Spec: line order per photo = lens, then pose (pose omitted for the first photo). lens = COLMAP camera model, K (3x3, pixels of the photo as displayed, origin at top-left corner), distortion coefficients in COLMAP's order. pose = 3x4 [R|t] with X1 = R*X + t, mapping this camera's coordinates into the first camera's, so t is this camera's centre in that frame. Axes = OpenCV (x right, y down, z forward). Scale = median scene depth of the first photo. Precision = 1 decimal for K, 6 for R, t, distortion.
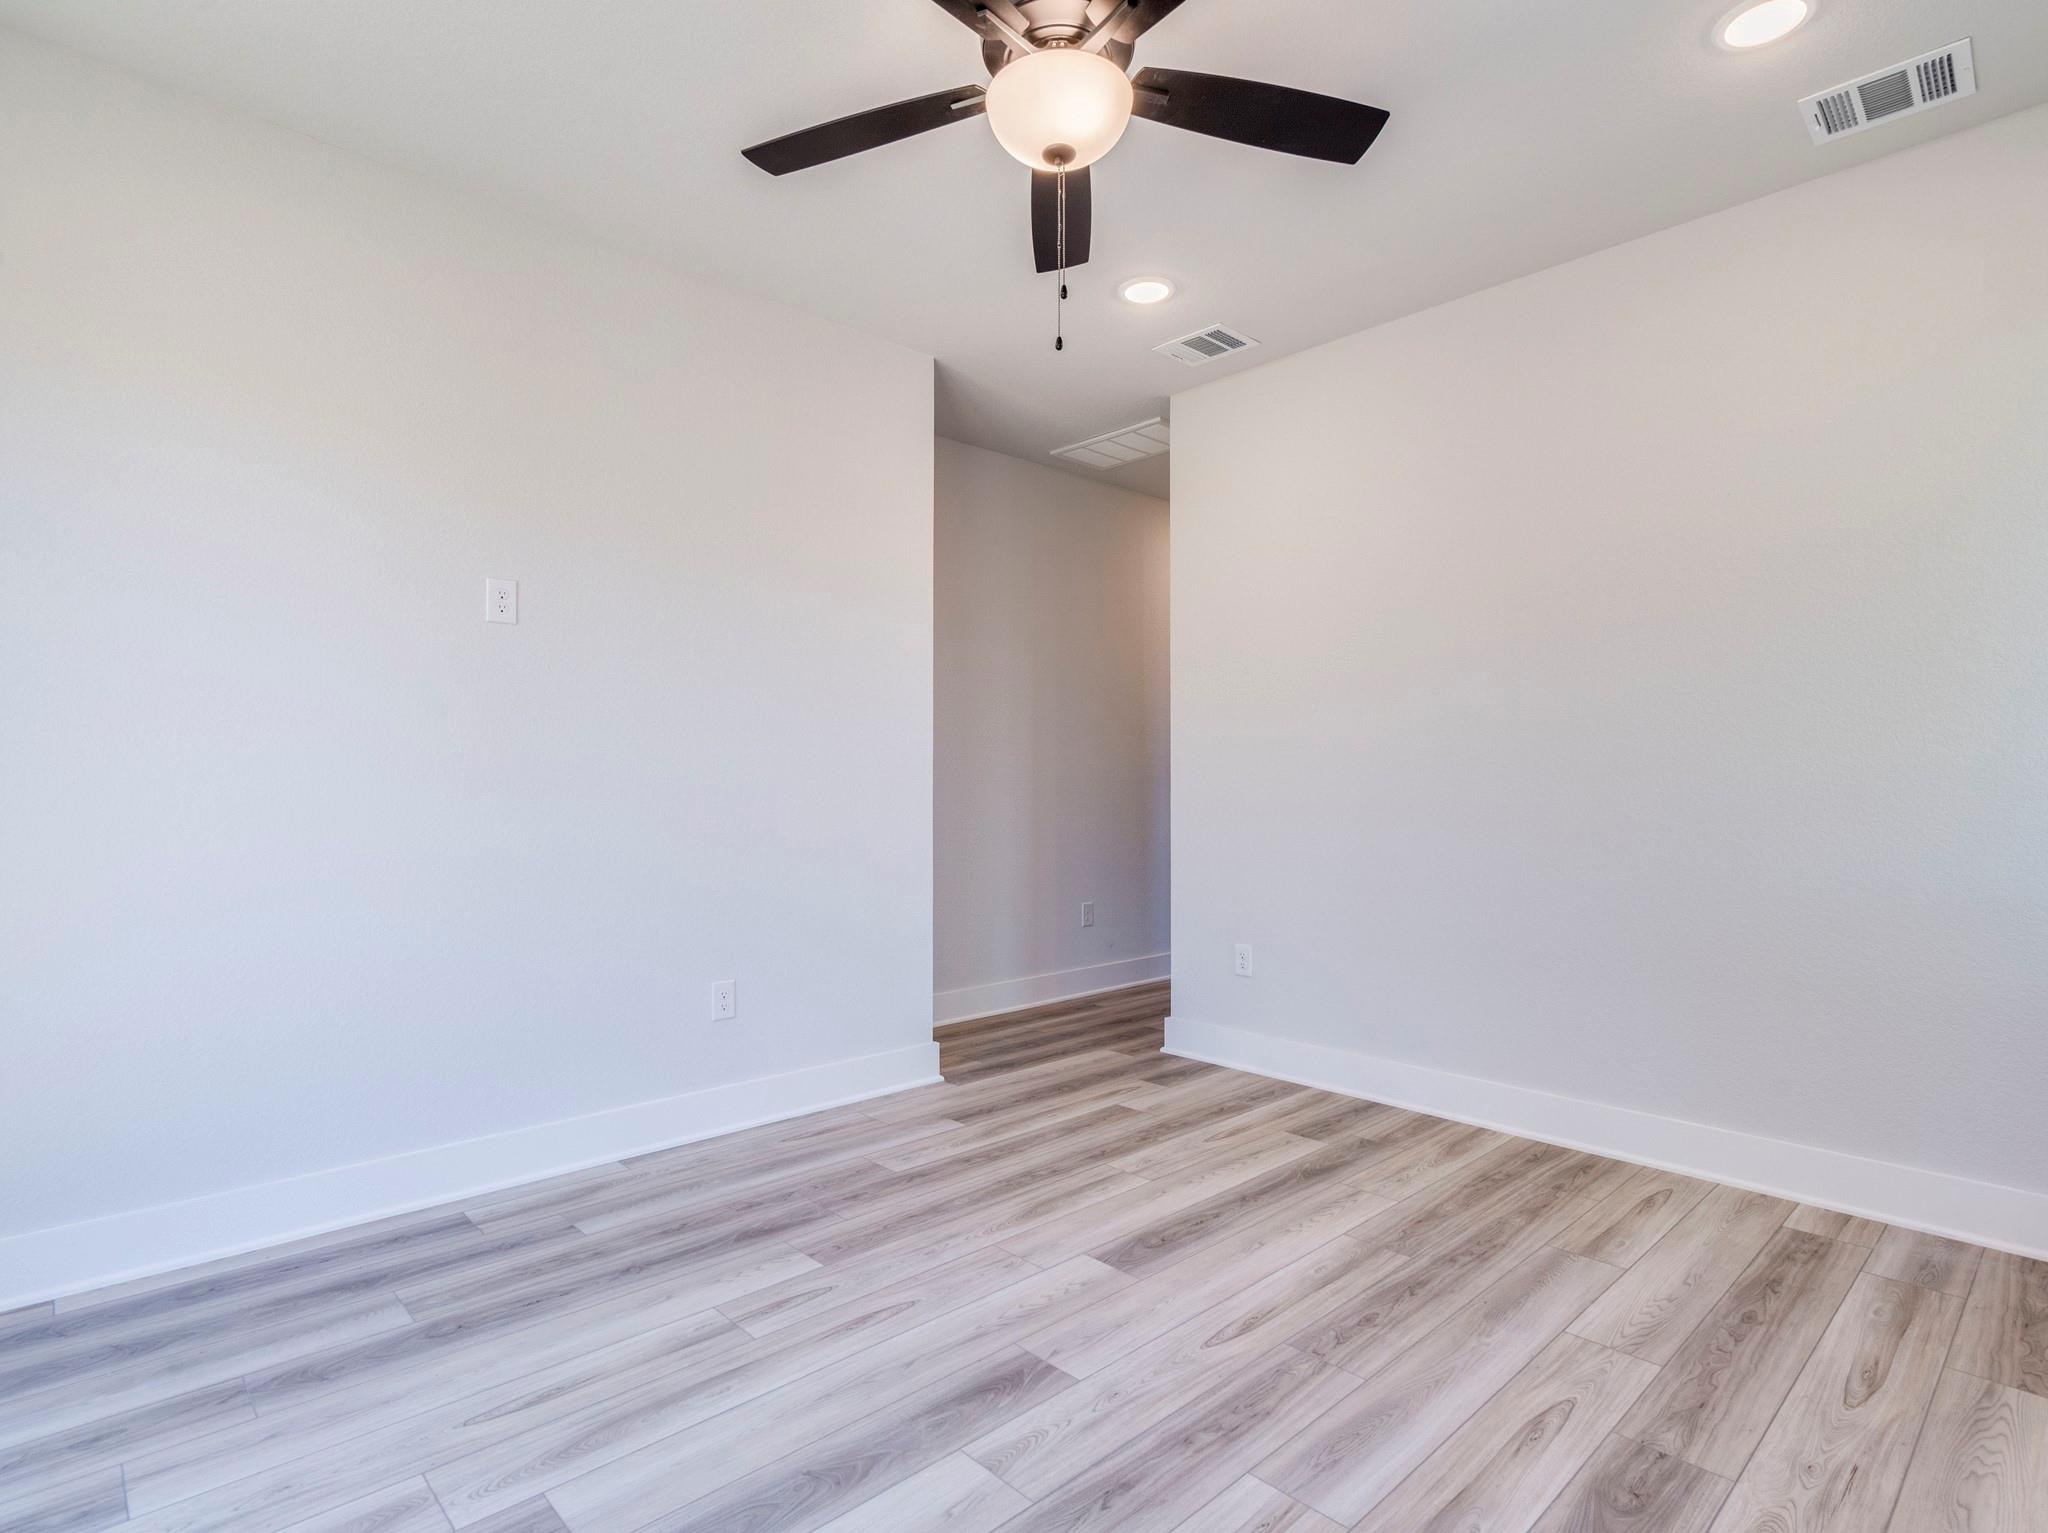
lens RADIAL K [[1065.1, 0, 1024.1], [0, 1065.1, 772.8], [0, 0, 1]] dist [-0.010969, 0.005999]
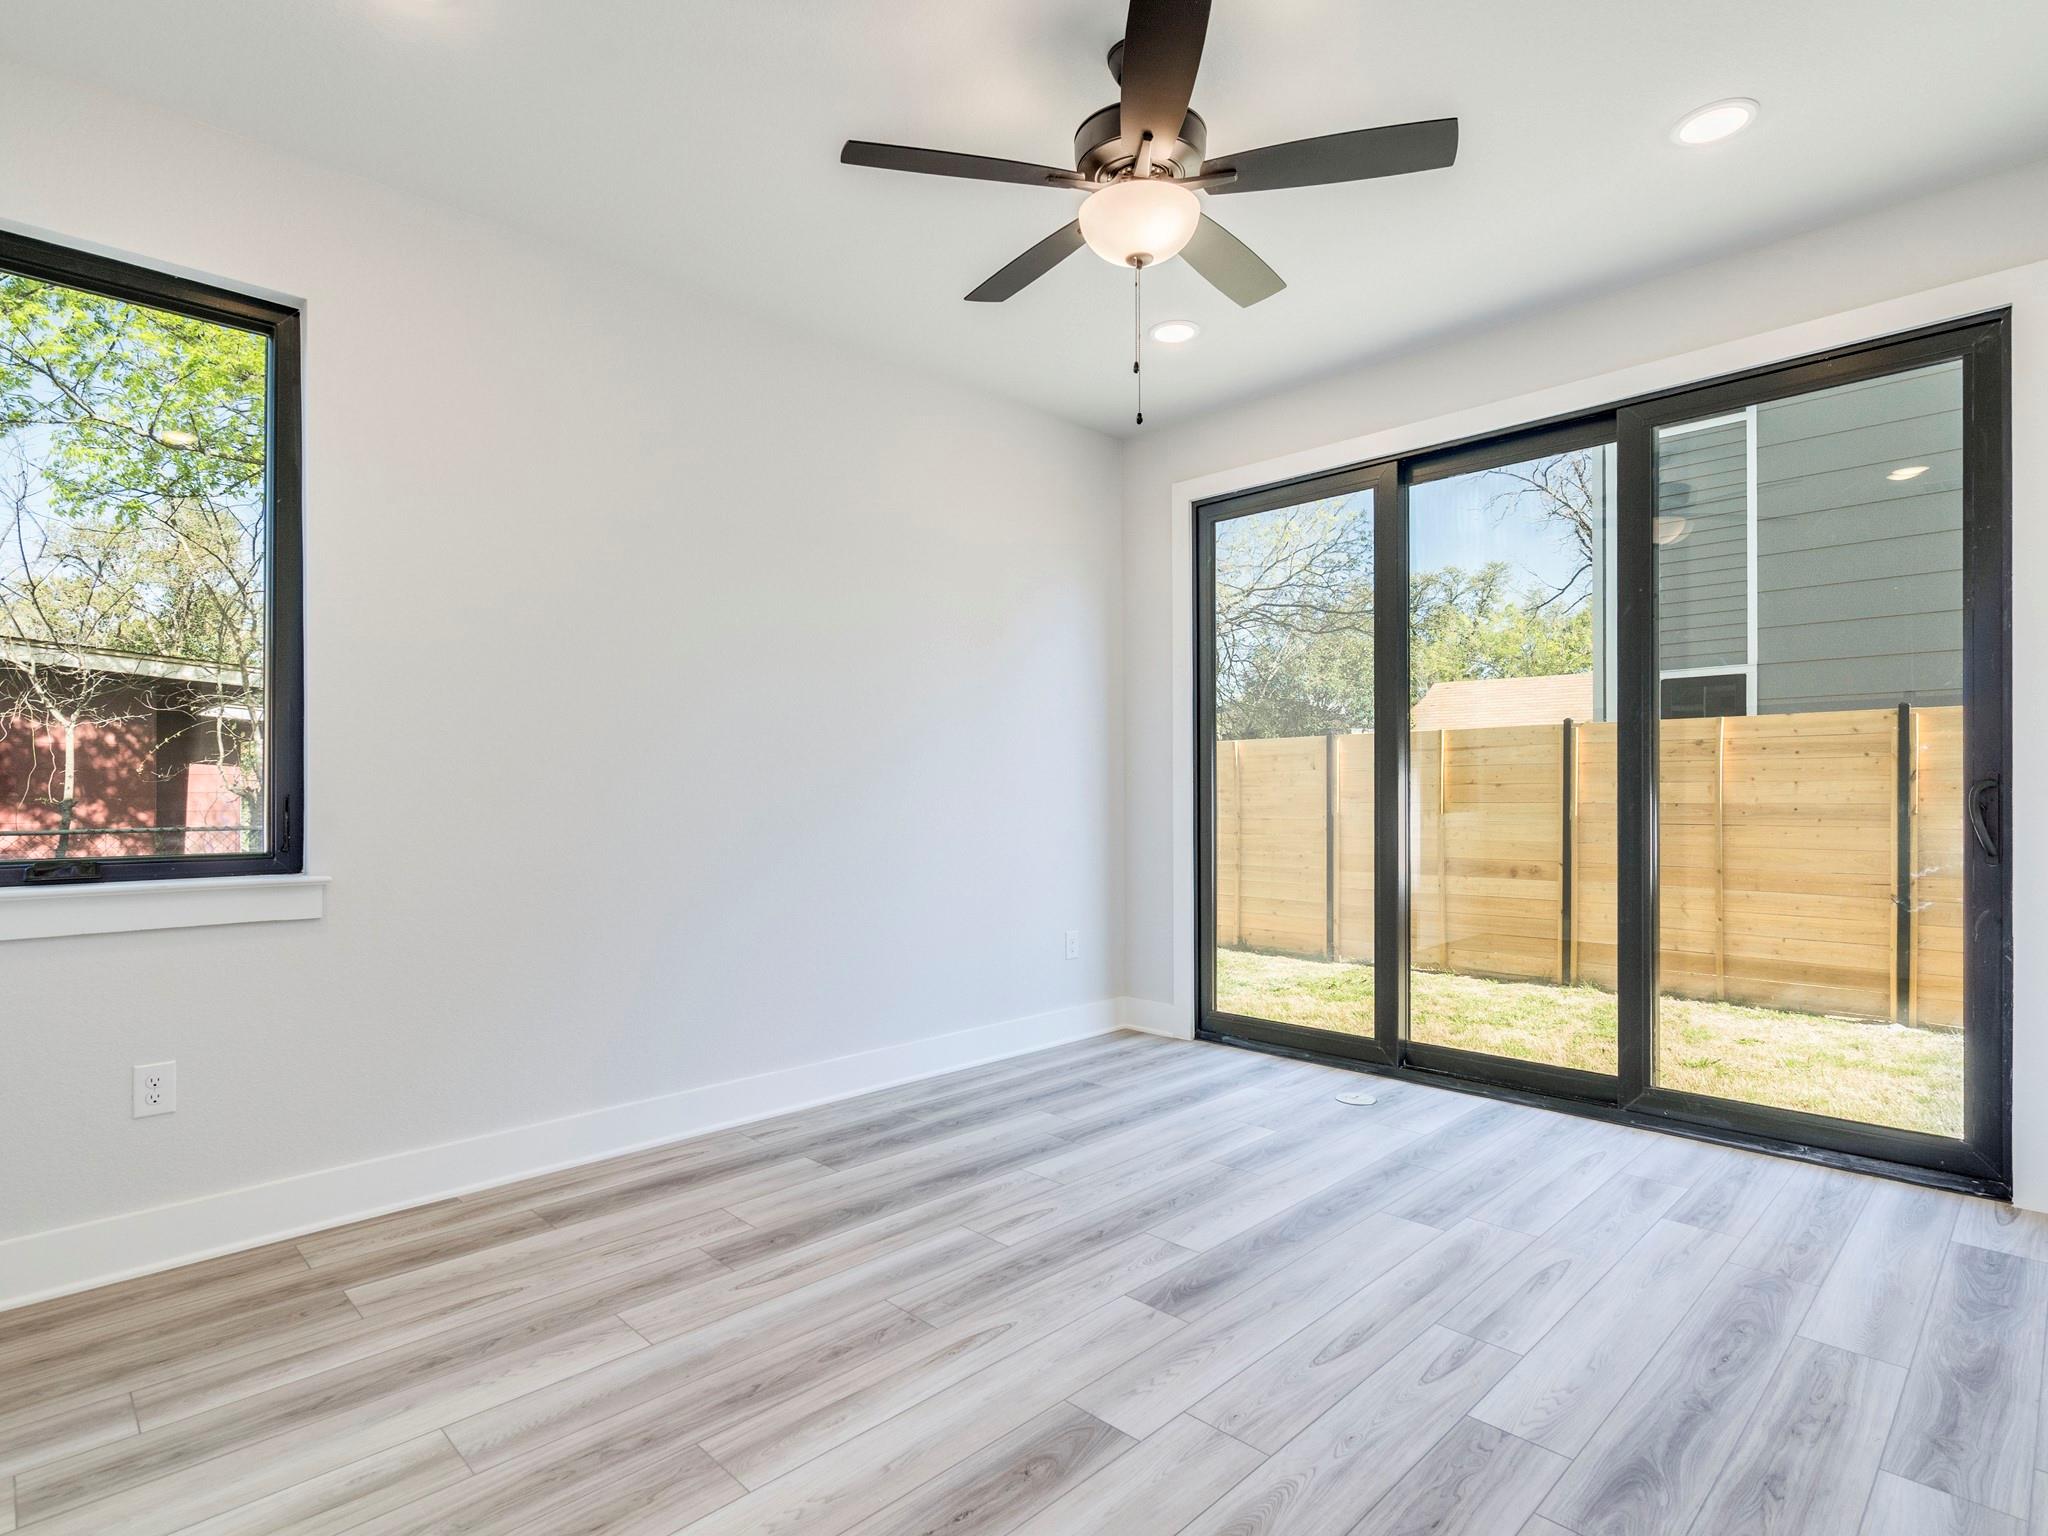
lens RADIAL K [[1065.1, 0, 1023.7], [0, 1065.1, 775.0], [0, 0, 1]] dist [-0.010969, 0.005999]
pose [[-0.999724, 0.005168, -0.022920, 0.170509], [0.005581, 0.999823, -0.017985, 0.004501], [0.022823, -0.018108, -0.999576, 1.968325]]
